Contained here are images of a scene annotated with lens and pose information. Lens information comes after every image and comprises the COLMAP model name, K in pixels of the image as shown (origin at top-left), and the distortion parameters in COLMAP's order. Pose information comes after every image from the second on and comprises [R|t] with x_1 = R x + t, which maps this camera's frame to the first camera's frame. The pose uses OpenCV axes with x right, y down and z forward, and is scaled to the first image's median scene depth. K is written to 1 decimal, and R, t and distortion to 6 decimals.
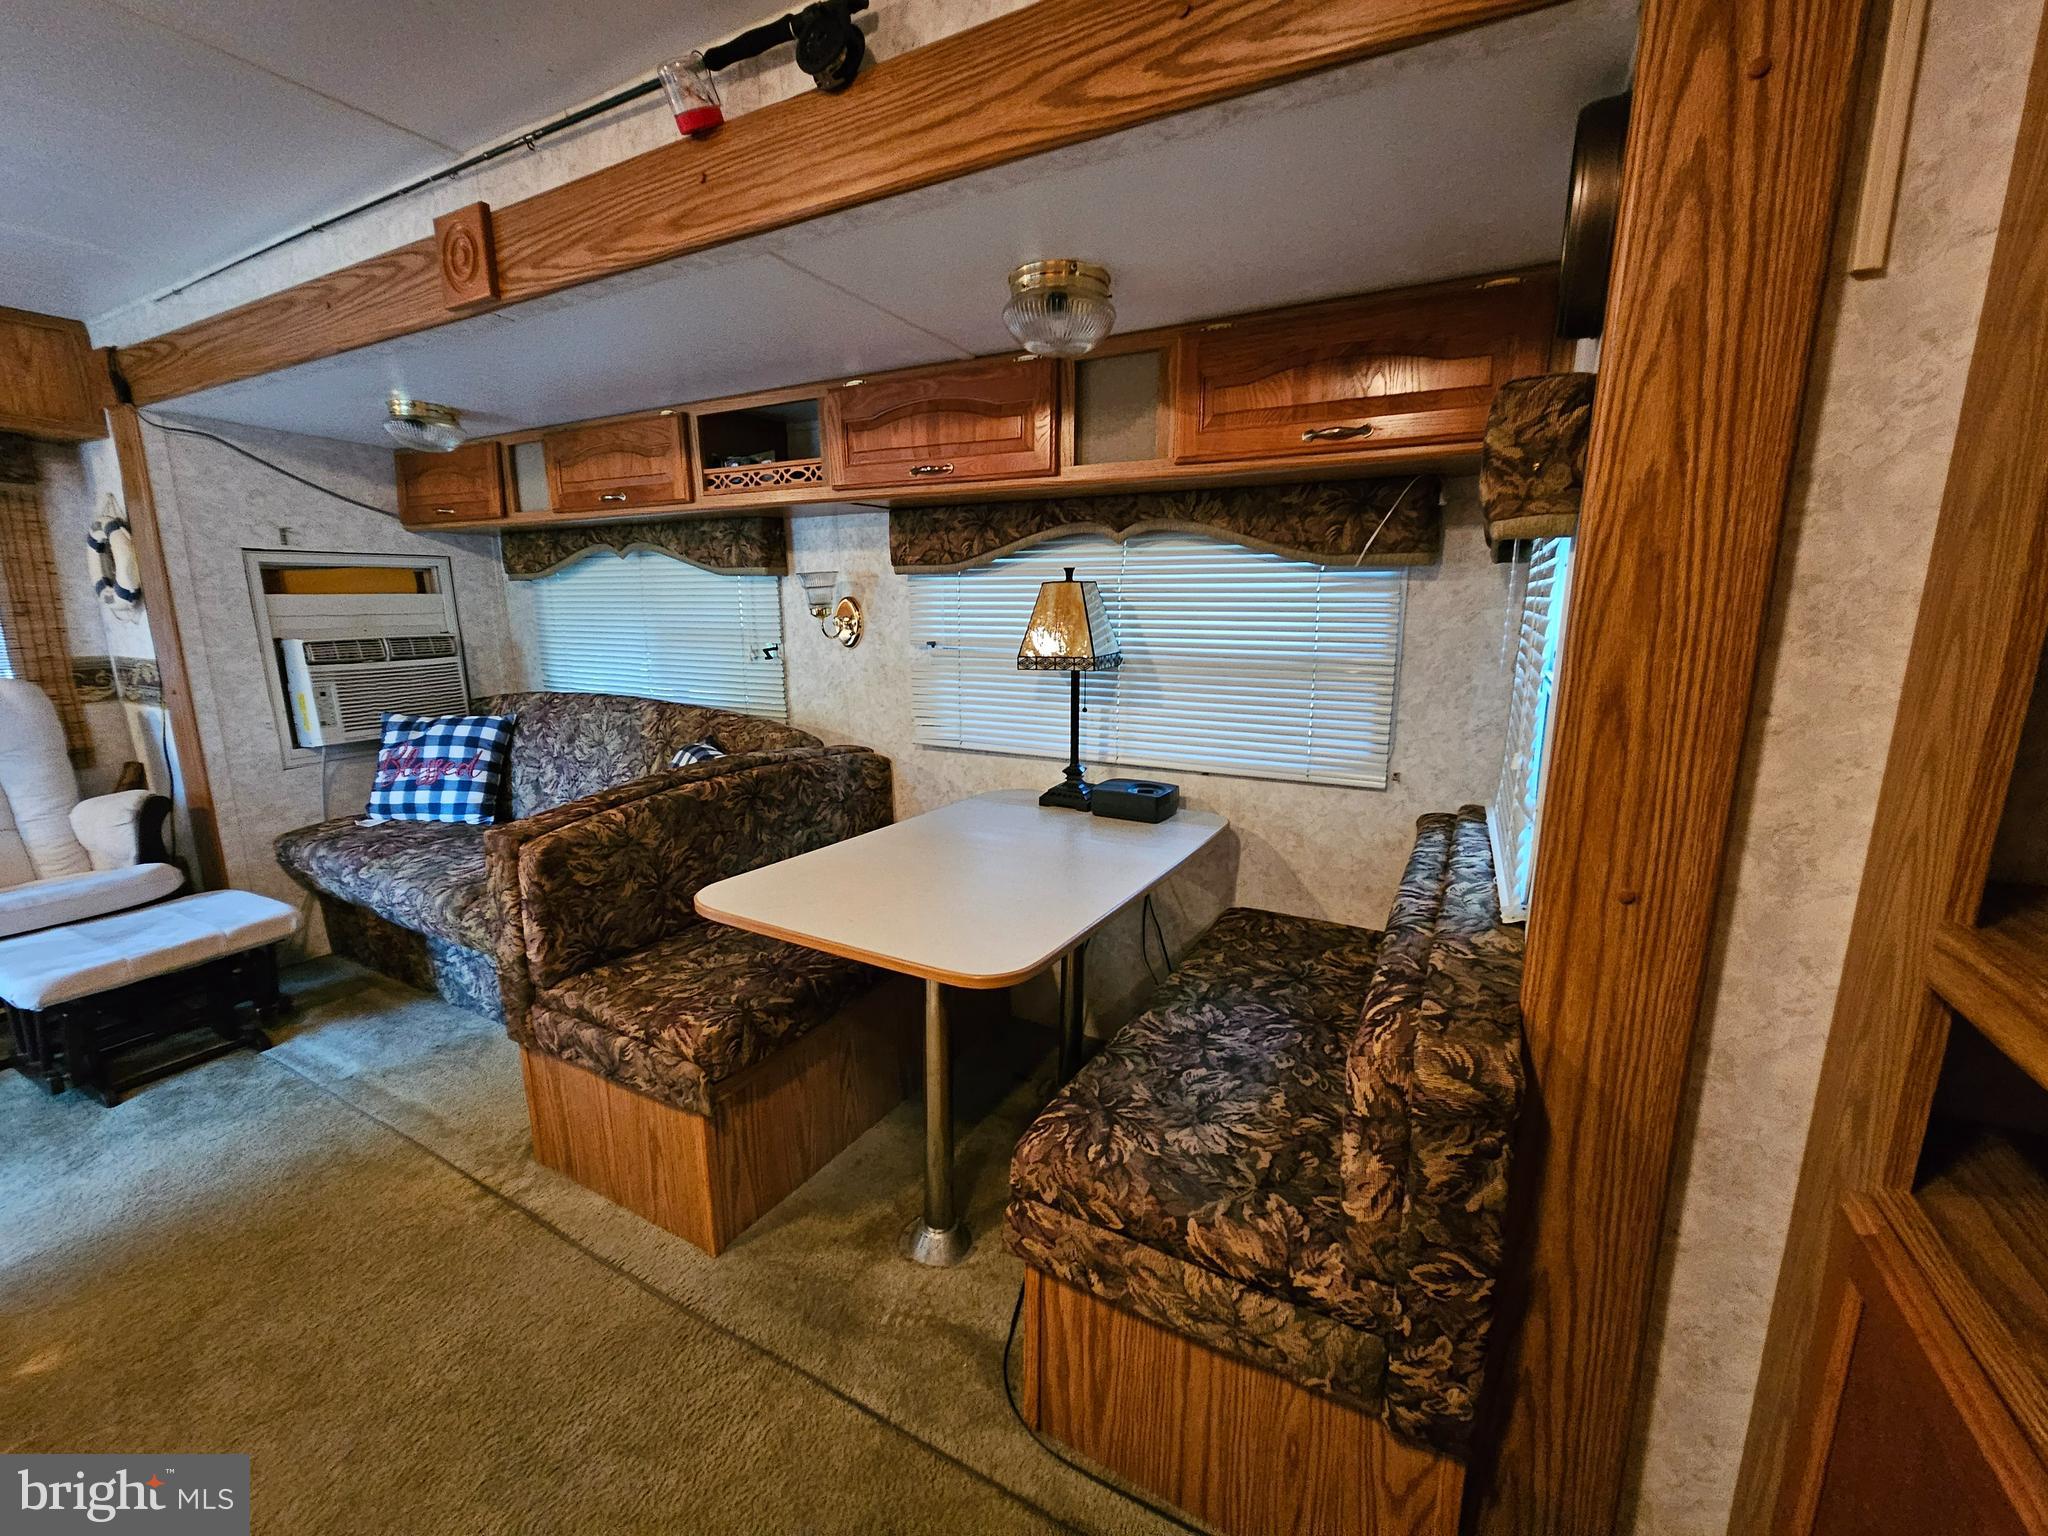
lens RADIAL K [[837.8, 0, 1032.5], [0, 837.8, 765.5], [0, 0, 1]] dist [-0.000837, -0.000637]
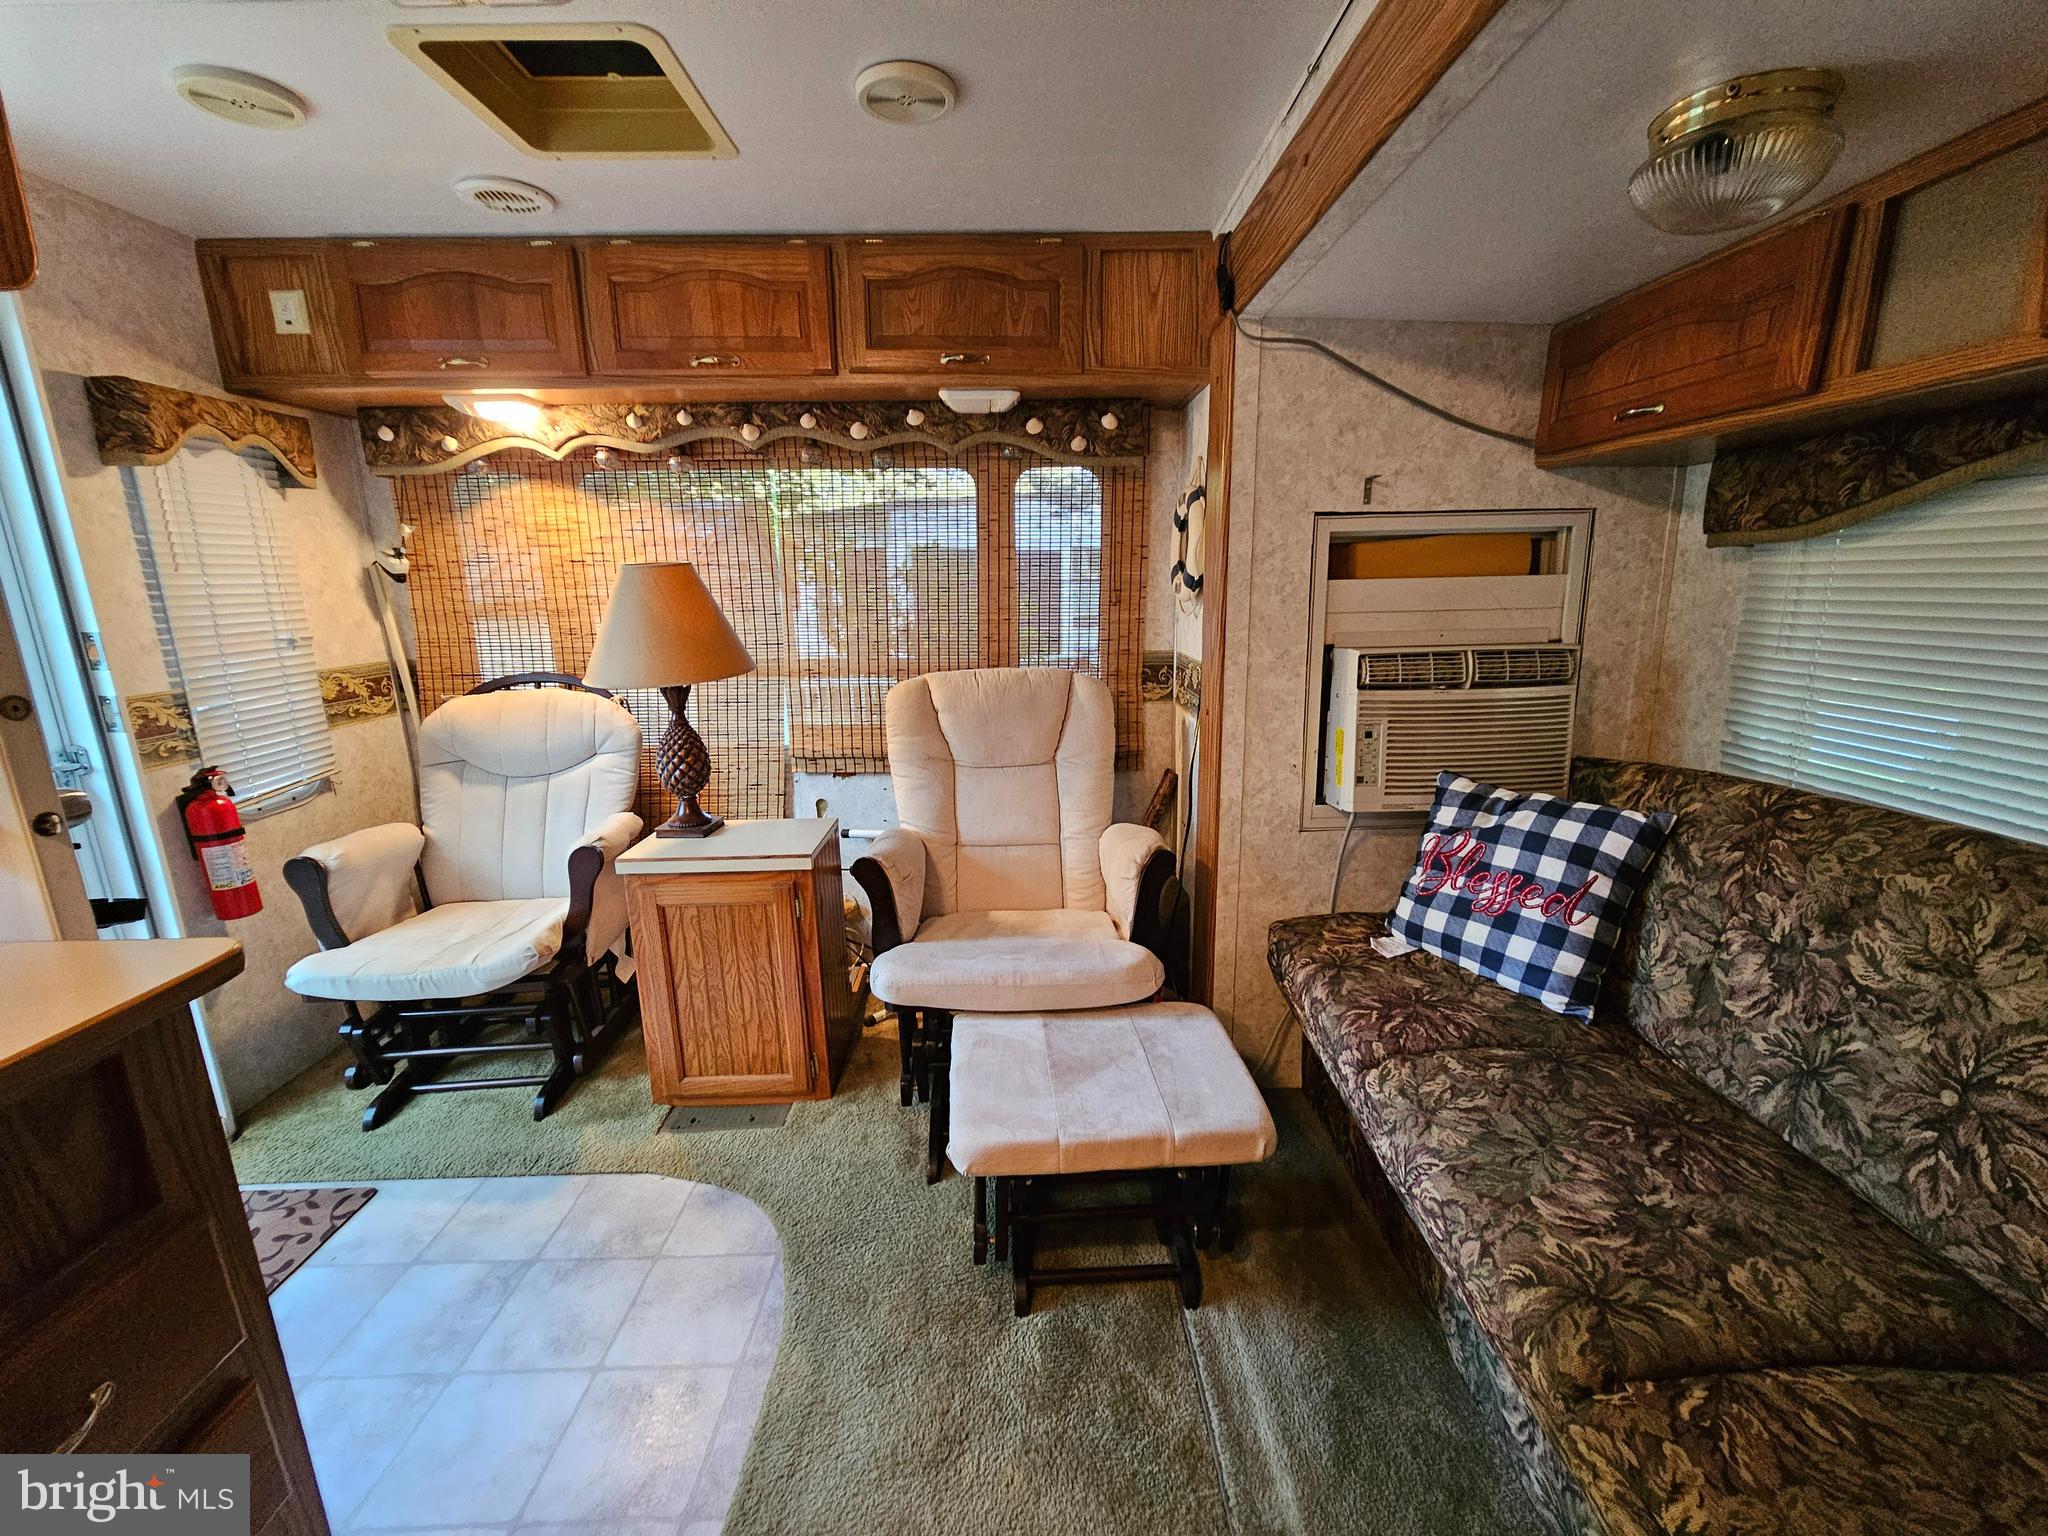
lens RADIAL K [[837.8, 0, 1032.5], [0, 837.8, 765.5], [0, 0, 1]] dist [-0.000837, -0.000637]
pose [[0.494417, 0.179701, -0.850447, -0.409179], [-0.156065, 0.980850, 0.116525, -0.093806], [0.855100, 0.075113, 0.512993, 0.434758]]
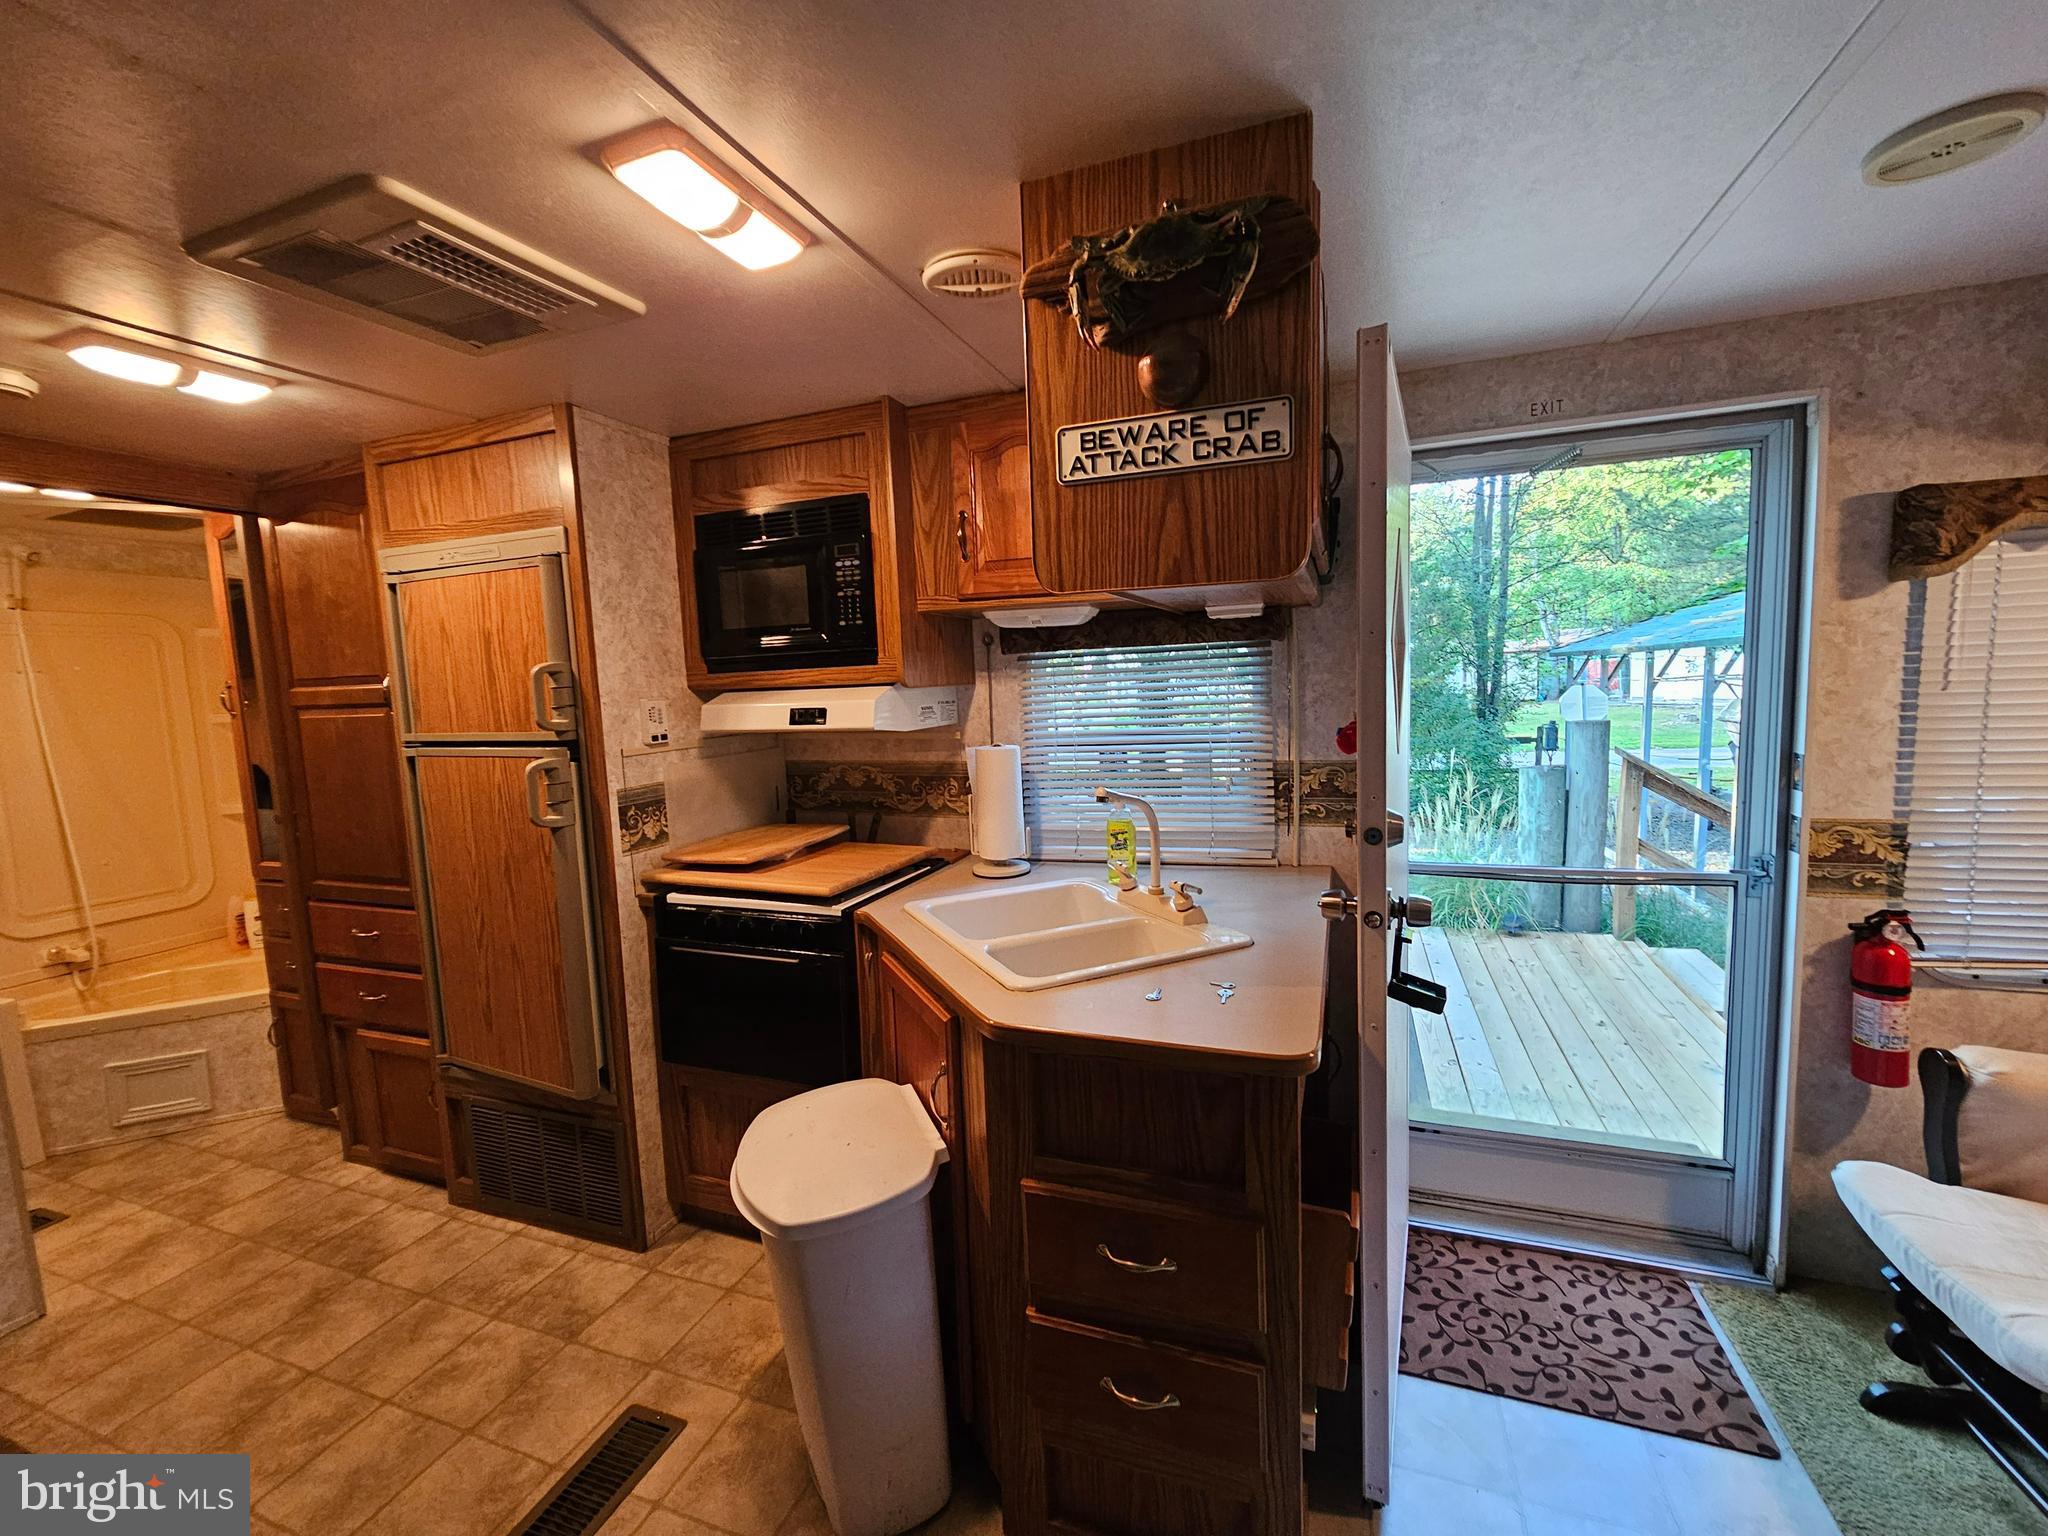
lens RADIAL K [[837.8, 0, 1032.5], [0, 837.8, 765.5], [0, 0, 1]] dist [-0.000837, -0.000637]
pose [[-0.988069, 0.053195, -0.144536, -0.673268], [0.007813, 0.954563, 0.297906, -0.208531], [0.153816, 0.293223, -0.943590, 0.690706]]
